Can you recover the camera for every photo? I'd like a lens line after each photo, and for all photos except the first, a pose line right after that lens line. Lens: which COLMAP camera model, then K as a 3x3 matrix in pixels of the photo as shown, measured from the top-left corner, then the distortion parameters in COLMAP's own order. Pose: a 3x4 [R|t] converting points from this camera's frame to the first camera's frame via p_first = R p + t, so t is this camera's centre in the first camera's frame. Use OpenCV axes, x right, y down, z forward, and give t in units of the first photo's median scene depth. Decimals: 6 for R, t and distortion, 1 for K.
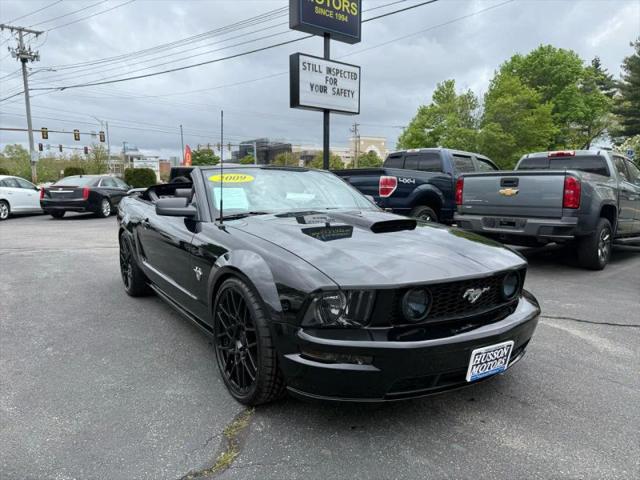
lens RADIAL K [[451.4, 0, 317.9], [0, 451.4, 247.9], [0, 0, 1]] dist [0.036945, -0.052812]
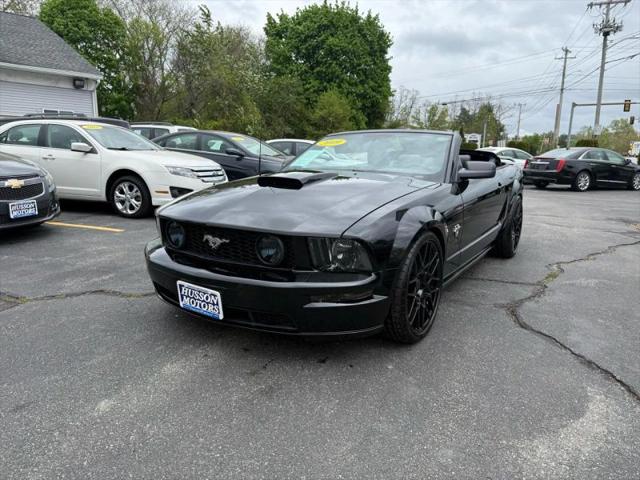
lens RADIAL K [[450.6, 0, 320.0], [0, 450.6, 240.0], [0, 0, 1]] dist [0.035100, -0.051585]
pose [[0.395287, 0.180658, -0.900617, 0.211405], [-0.147144, 0.980261, 0.132052, -0.012313], [0.906696, 0.080323, 0.414067, 0.114708]]
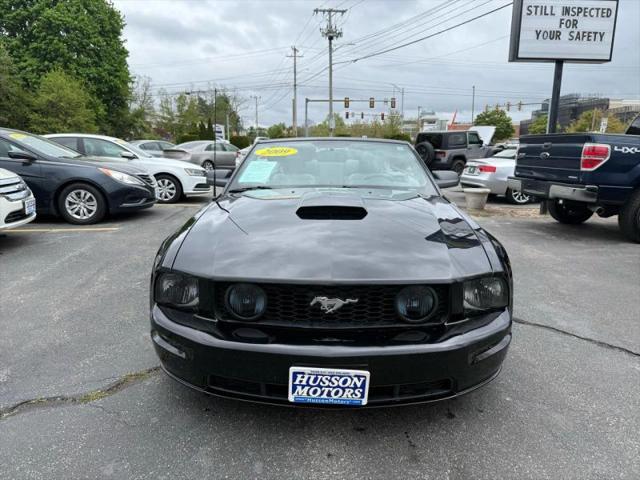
lens RADIAL K [[451.4, 0, 321.4], [0, 451.4, 243.2], [0, 0, 1]] dist [0.052075, -0.069209]
pose [[0.818311, 0.124150, -0.561207, 0.115009], [-0.085471, 0.991822, 0.094783, -0.012424], [0.568385, -0.029595, 0.822231, 0.046513]]
